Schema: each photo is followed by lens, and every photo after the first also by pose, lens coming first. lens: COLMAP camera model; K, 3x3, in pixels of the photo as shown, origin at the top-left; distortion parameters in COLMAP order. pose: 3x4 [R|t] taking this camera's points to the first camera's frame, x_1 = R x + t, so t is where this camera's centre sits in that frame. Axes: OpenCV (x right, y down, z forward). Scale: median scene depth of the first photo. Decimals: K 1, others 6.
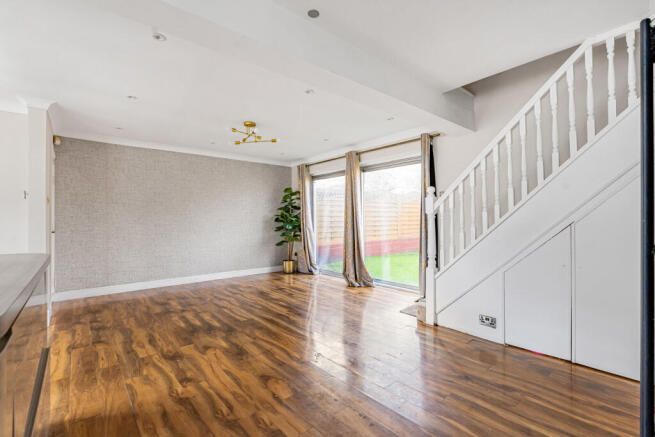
lens RADIAL K [[293.2, 0, 327.5], [0, 293.2, 218.5], [0, 0, 1]] dist [-0.000825, -0.000110]
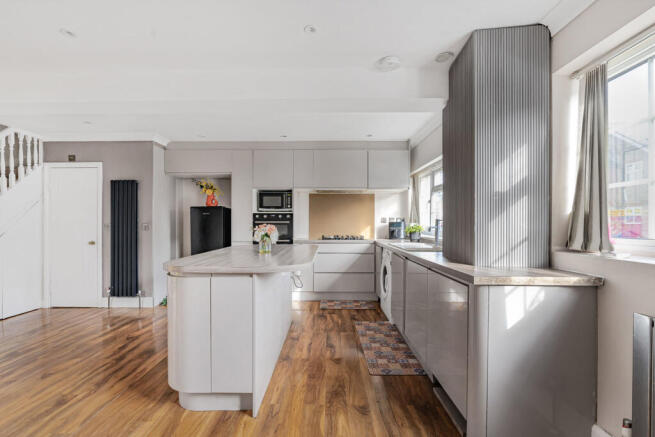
lens RADIAL K [[279.9, 0, 326.9], [0, 279.9, 225.9], [0, 0, 1]] dist [0.000403, 0.000143]
pose [[-0.764643, 0.005761, 0.644429, -1.879349], [0.003033, 0.999981, -0.005341, -0.019866], [-0.644447, -0.002129, -0.764646, 1.232622]]
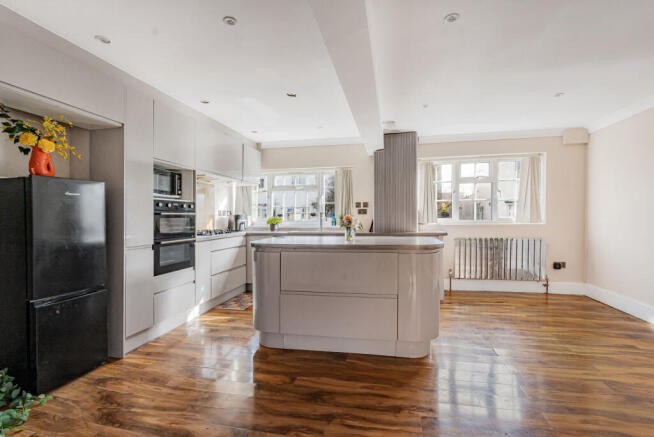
lens RADIAL K [[292.8, 0, 327.0], [0, 292.8, 218.5], [0, 0, 1]] dist [-0.000825, -0.000110]
pose [[-0.783831, 0.018431, -0.620700, 0.275884], [0.021214, 0.999771, 0.002898, -0.025425], [0.620611, -0.010896, -0.784043, 1.568823]]
